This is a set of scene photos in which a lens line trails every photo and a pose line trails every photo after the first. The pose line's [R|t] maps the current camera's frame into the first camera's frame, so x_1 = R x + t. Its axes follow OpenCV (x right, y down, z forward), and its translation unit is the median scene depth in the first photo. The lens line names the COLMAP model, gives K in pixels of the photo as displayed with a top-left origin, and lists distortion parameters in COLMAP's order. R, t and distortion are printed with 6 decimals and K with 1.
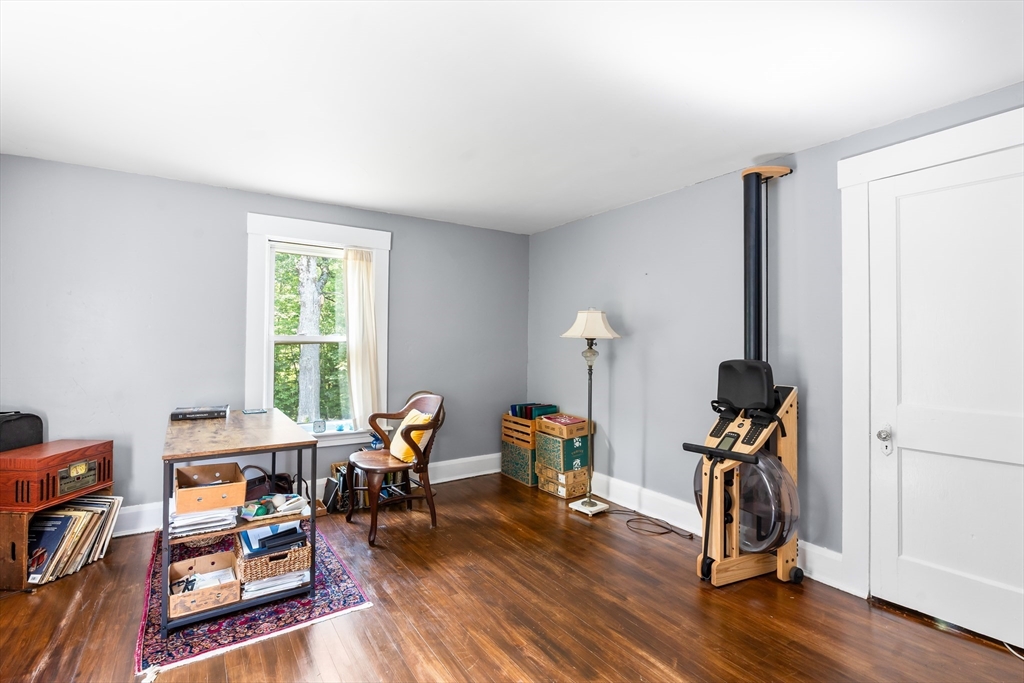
lens RADIAL K [[462.3, 0, 516.4], [0, 462.3, 340.3], [0, 0, 1]] dist [-0.008906, 0.001988]
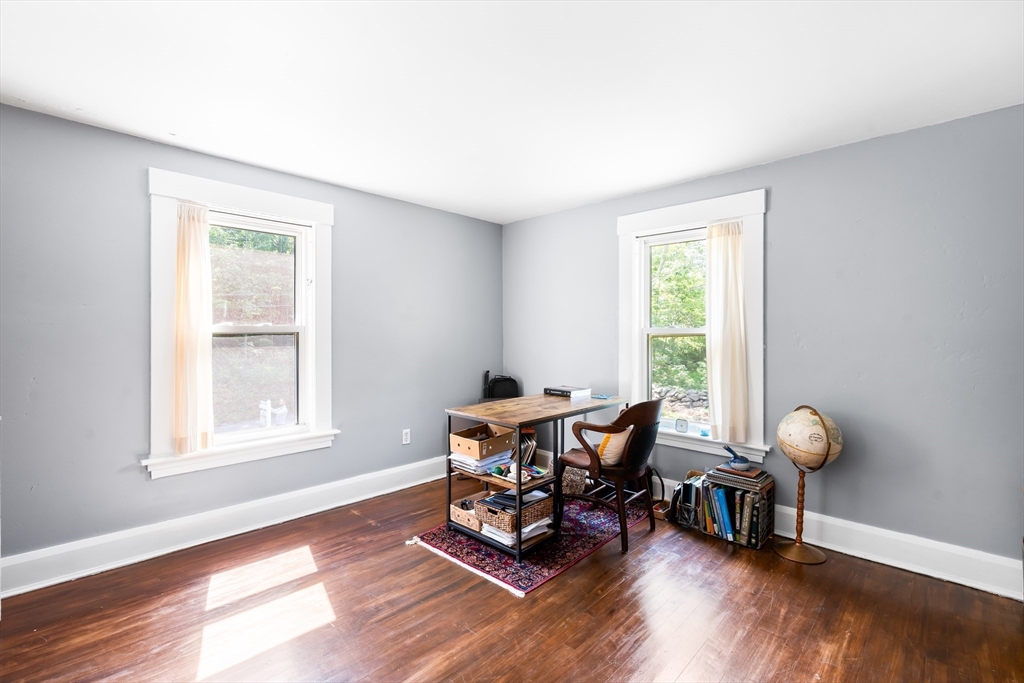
lens RADIAL K [[462.3, 0, 509.8], [0, 462.3, 335.0], [0, 0, 1]] dist [-0.008906, 0.001988]
pose [[0.213926, -0.000430, -0.976850, 0.668557], [0.003264, 0.999995, 0.000275, 0.006084], [0.976844, -0.003248, 0.213927, 0.773219]]
